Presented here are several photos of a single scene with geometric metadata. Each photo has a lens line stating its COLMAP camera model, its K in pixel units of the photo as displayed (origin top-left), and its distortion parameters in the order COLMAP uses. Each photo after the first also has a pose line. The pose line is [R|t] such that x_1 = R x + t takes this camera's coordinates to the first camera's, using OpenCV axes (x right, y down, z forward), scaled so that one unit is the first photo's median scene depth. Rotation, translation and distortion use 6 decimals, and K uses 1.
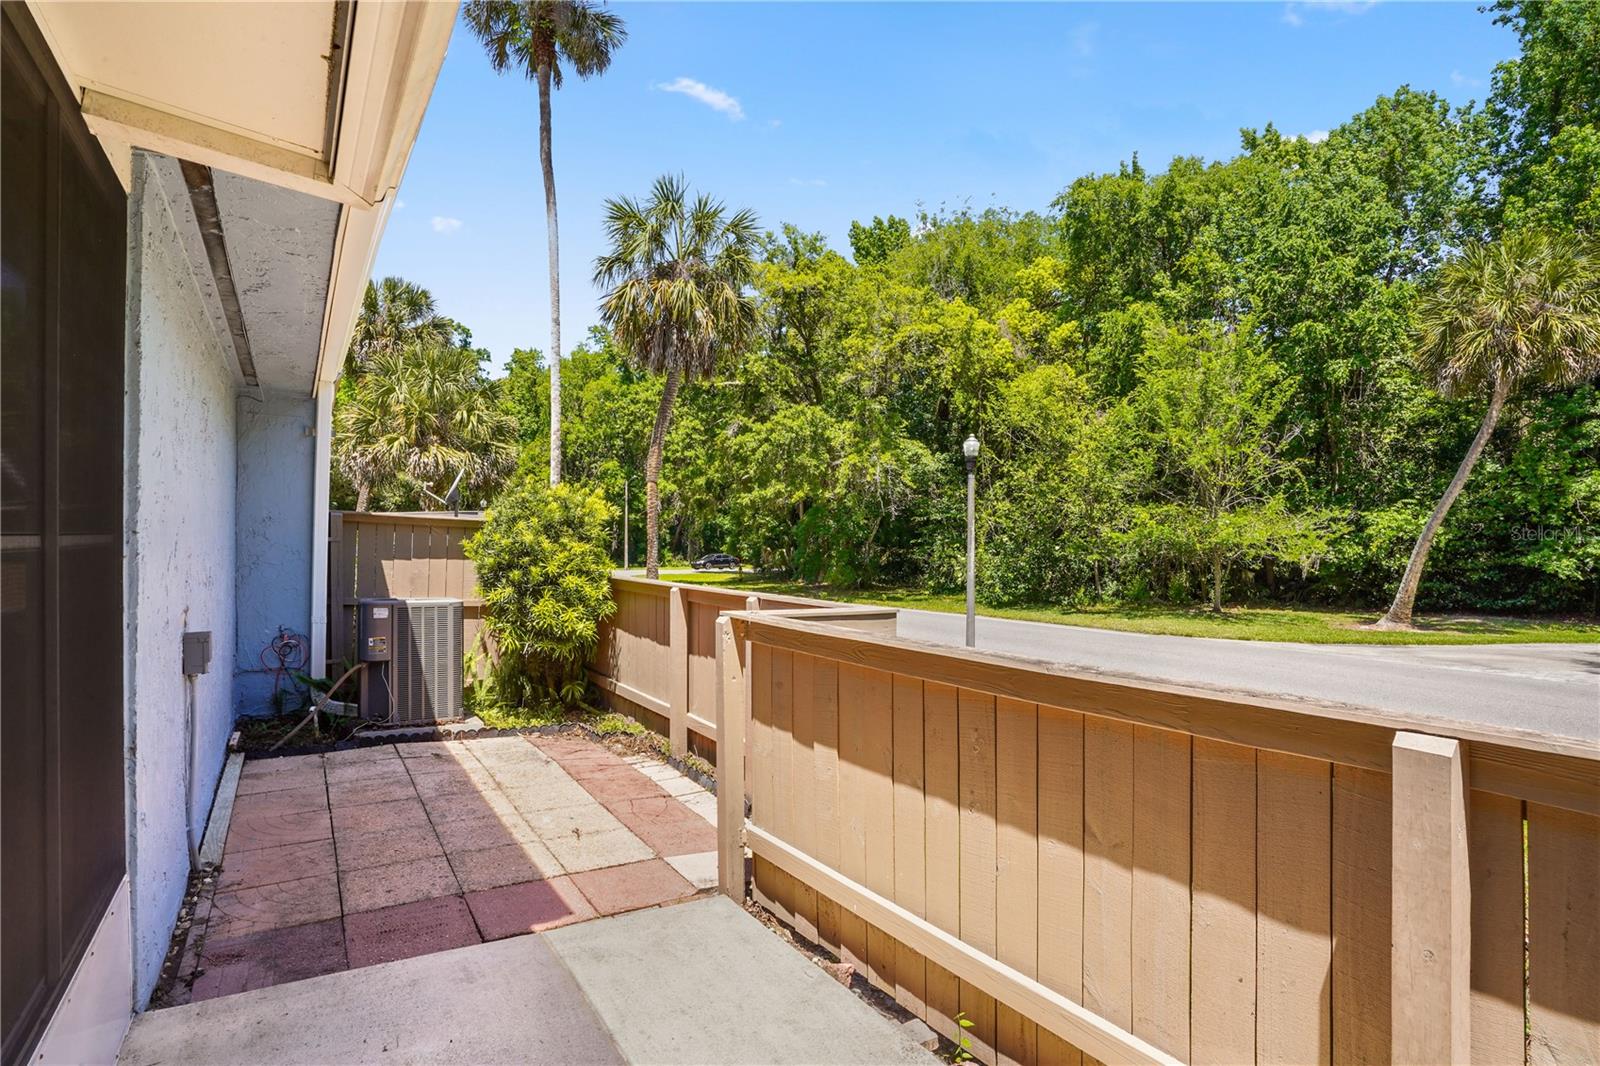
lens RADIAL K [[806.4, 0, 770.6], [0, 806.4, 525.8], [0, 0, 1]] dist [-0.054550, 0.018986]
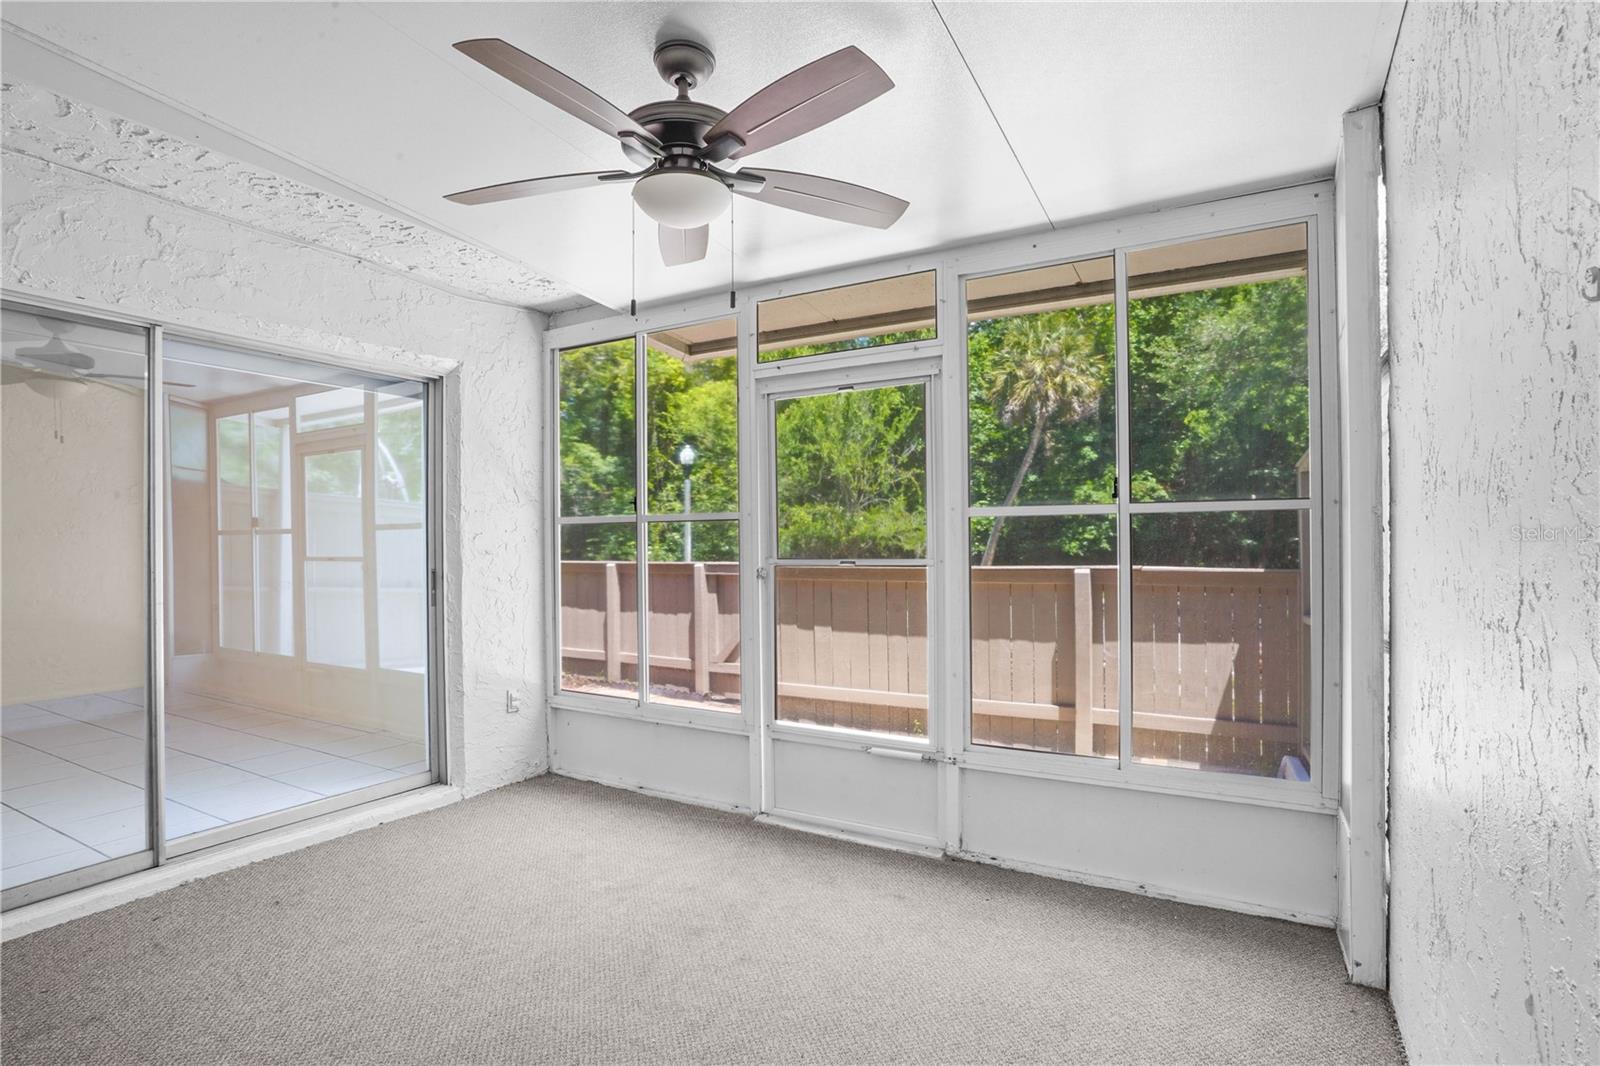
lens RADIAL K [[806.4, 0, 806.2], [0, 806.4, 544.1], [0, 0, 1]] dist [-0.054550, 0.018986]
pose [[0.886483, -0.024761, 0.462097, -0.093169], [0.014710, 0.999571, 0.025342, 0.001238], [-0.462526, -0.015667, 0.886467, -0.079296]]
